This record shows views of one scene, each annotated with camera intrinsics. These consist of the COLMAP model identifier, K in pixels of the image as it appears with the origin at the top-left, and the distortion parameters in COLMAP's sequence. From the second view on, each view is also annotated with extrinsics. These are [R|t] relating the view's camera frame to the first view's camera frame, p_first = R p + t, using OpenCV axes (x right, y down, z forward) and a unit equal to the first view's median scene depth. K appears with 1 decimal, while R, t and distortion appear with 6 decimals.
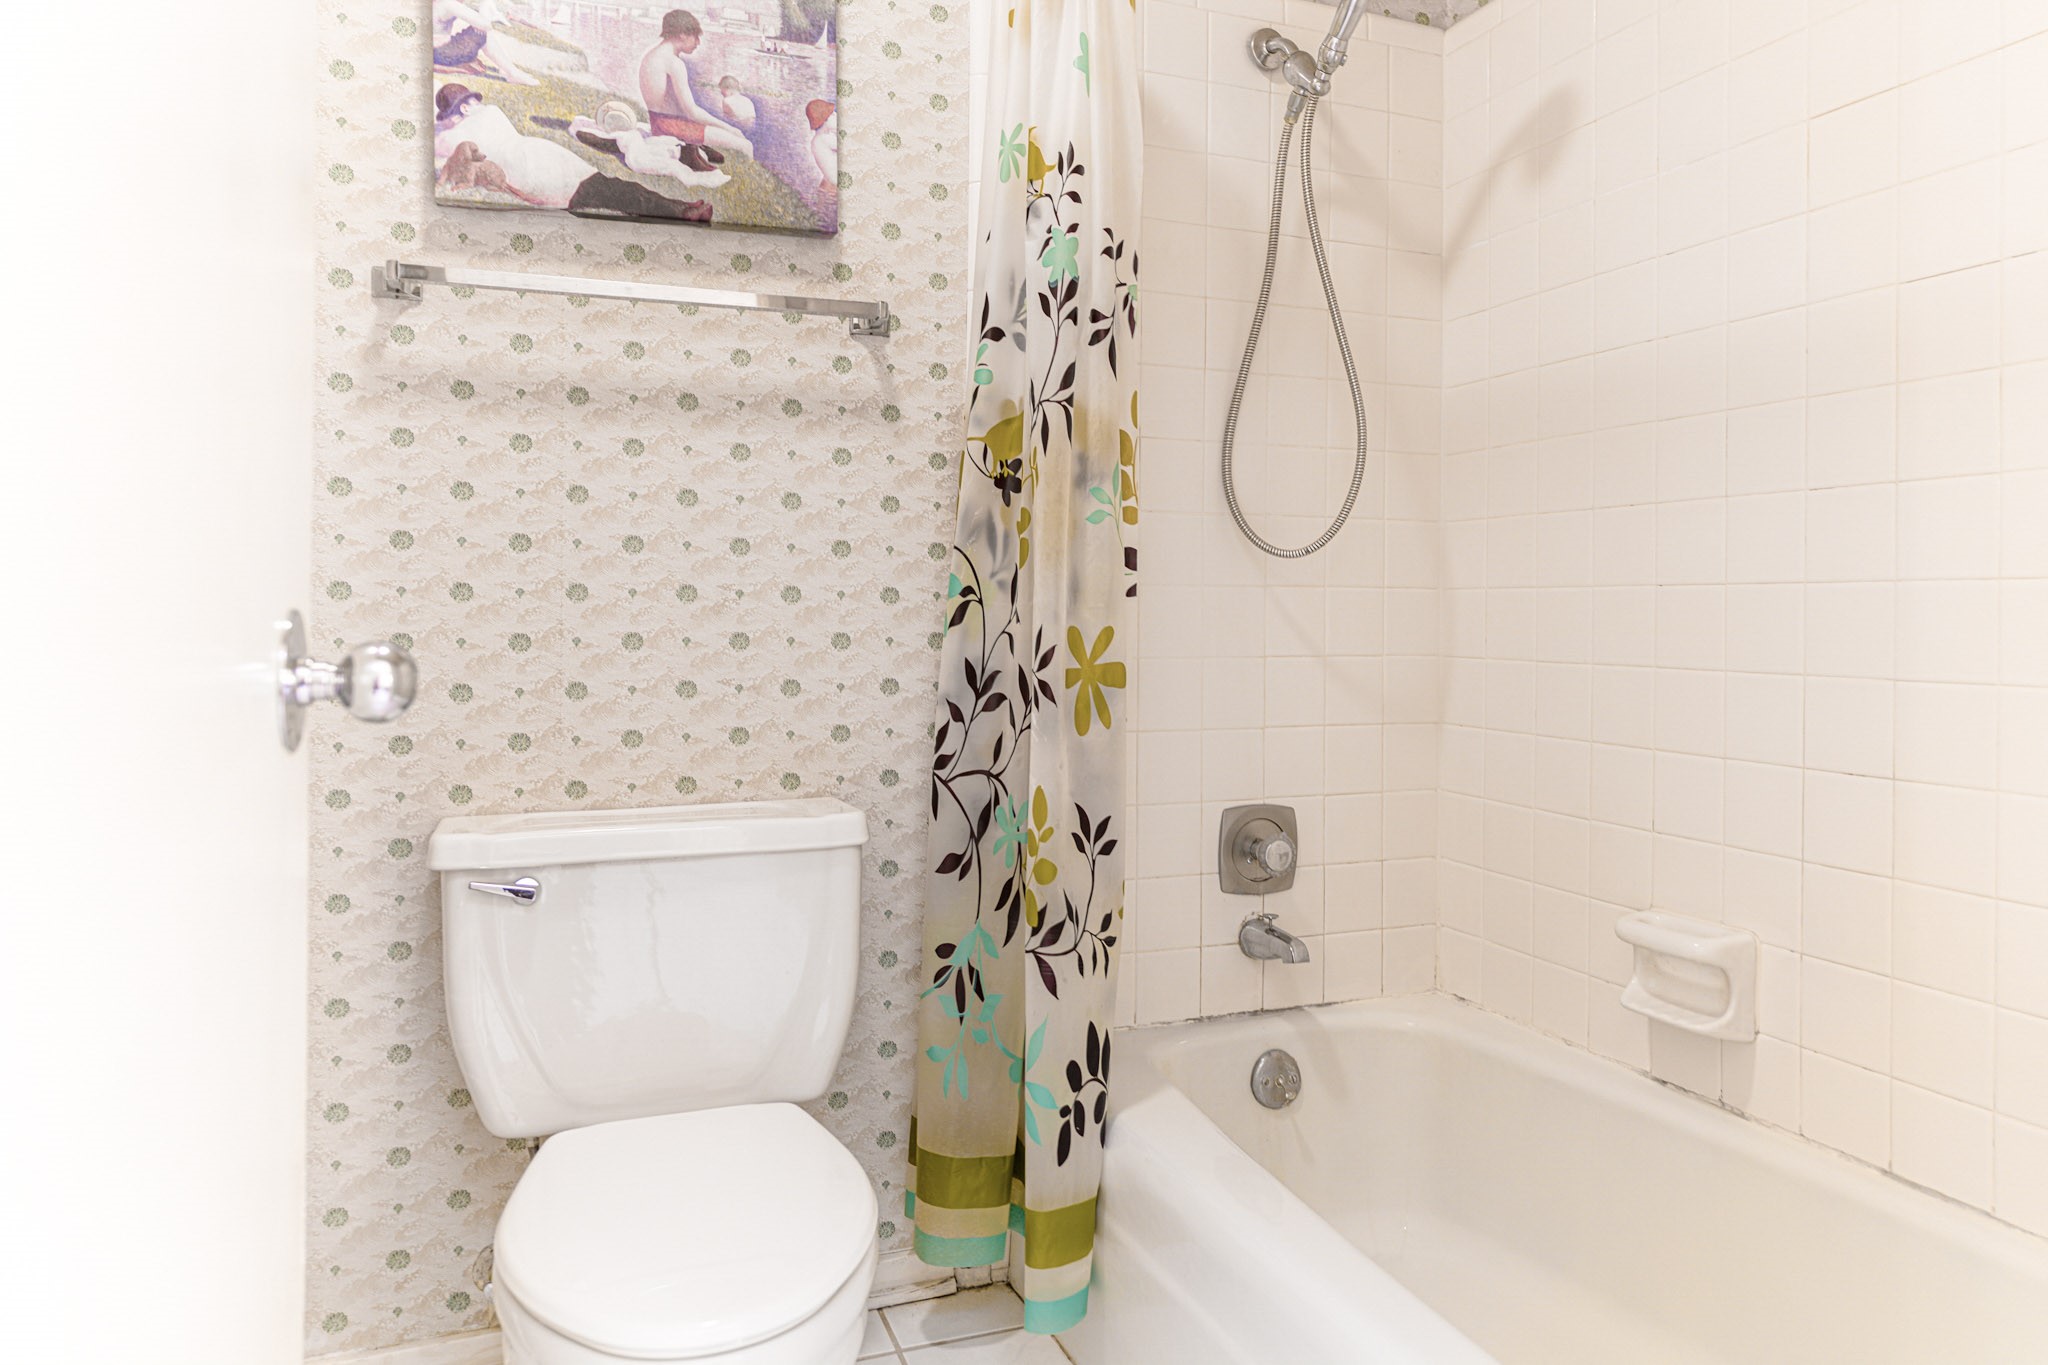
lens RADIAL K [[1019.6, 0, 1028.6], [0, 1019.6, 615.2], [0, 0, 1]] dist [-0.023088, 0.000085]
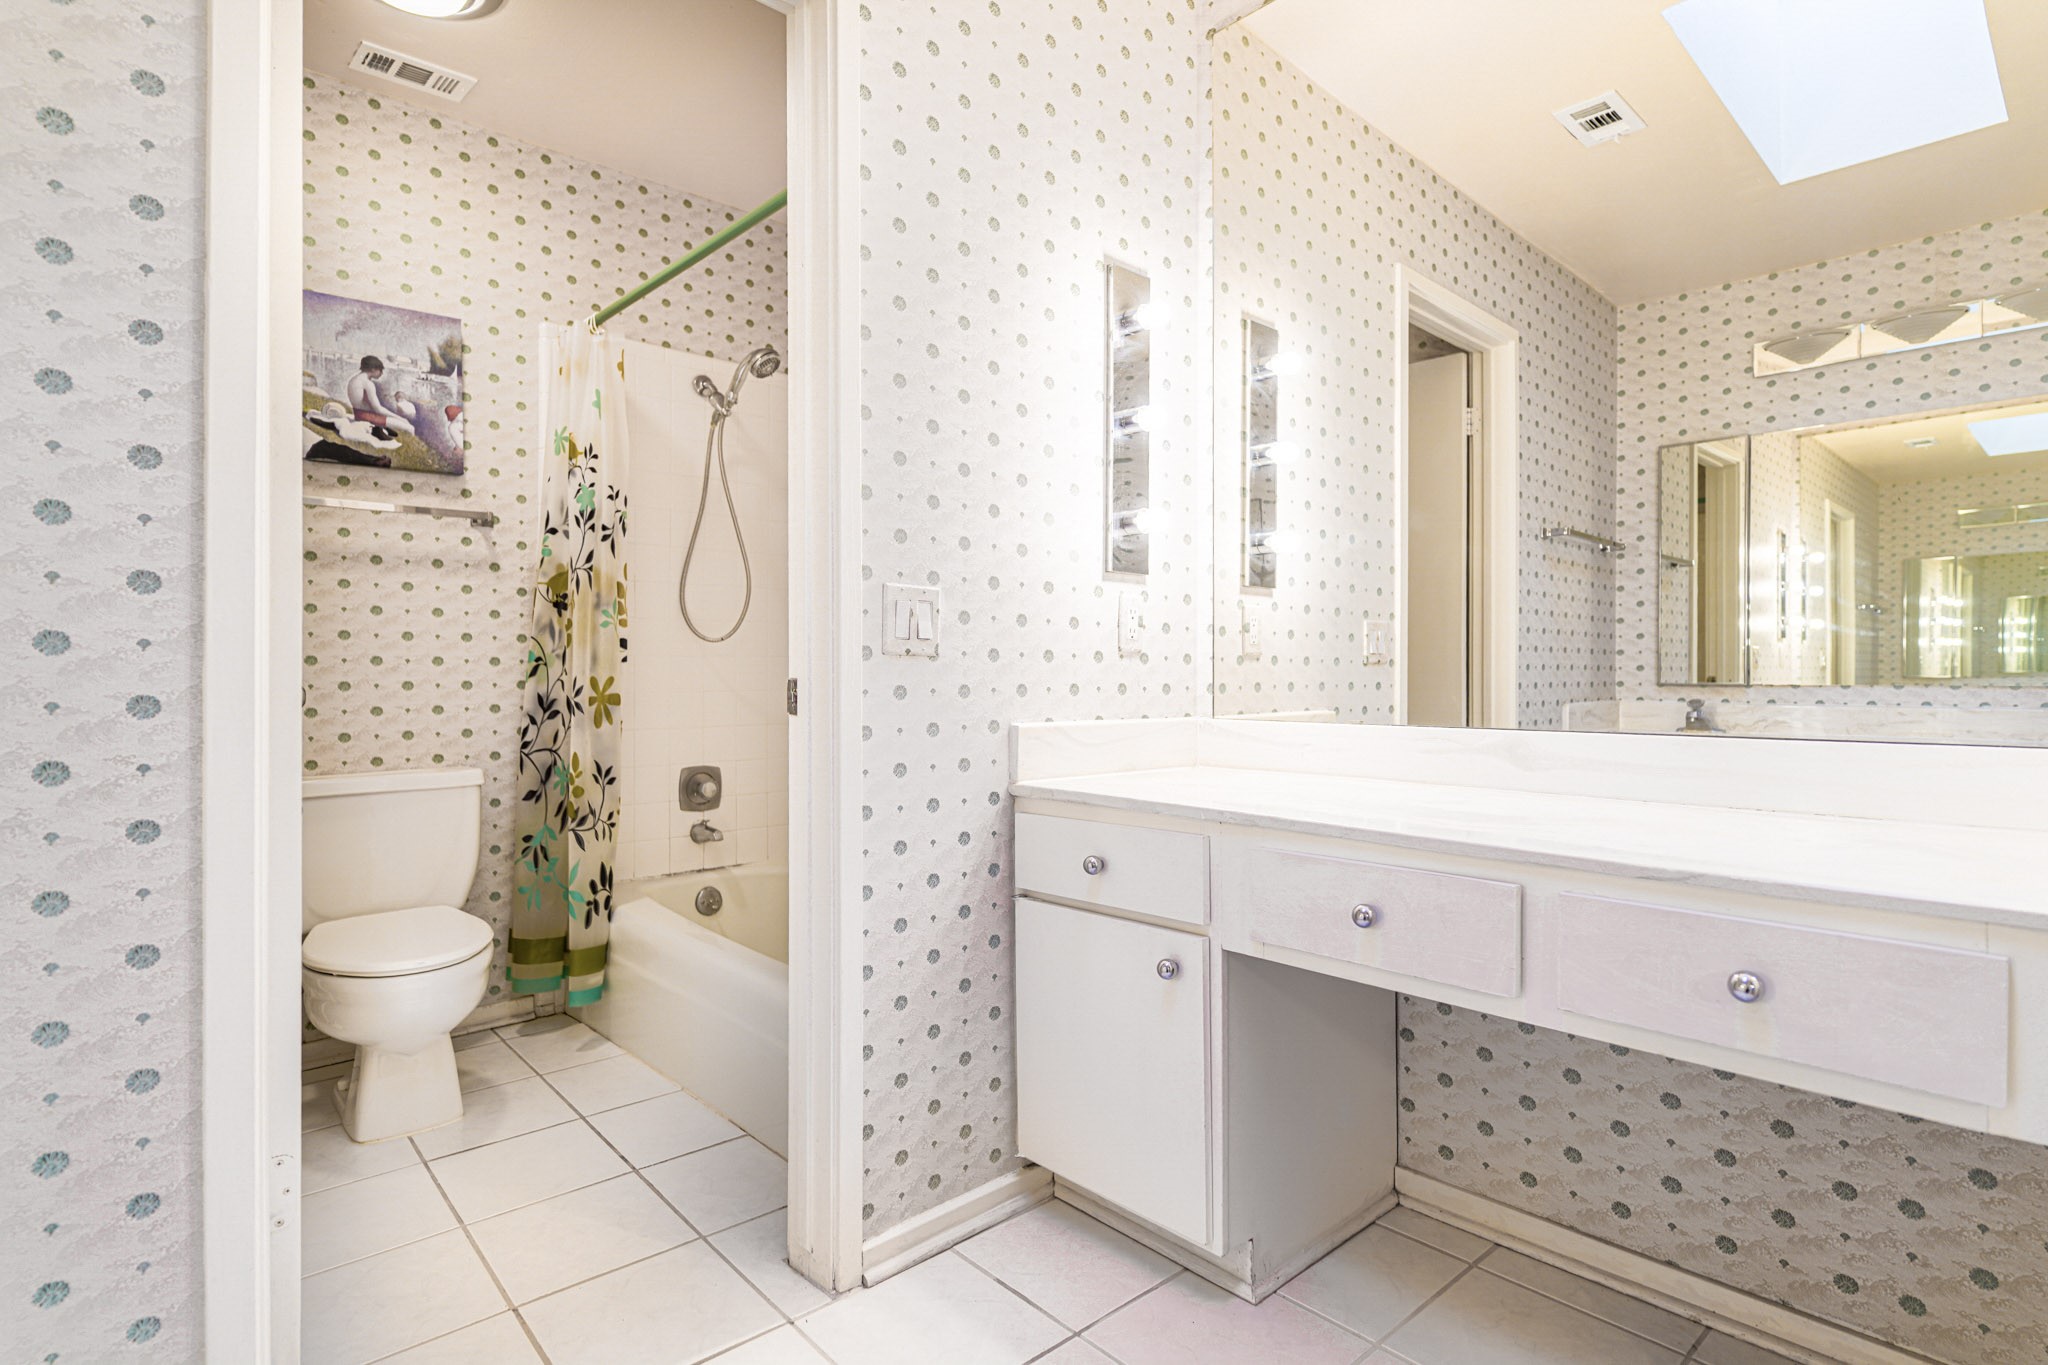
lens RADIAL K [[1004.8, 0, 1000.7], [0, 1004.8, 675.7], [0, 0, 1]] dist [-0.004275, 0.000229]
pose [[0.940126, -0.006426, 0.340767, 0.122628], [0.004913, 0.999974, 0.005303, 0.002539], [-0.340792, -0.003312, 0.940133, -1.174822]]
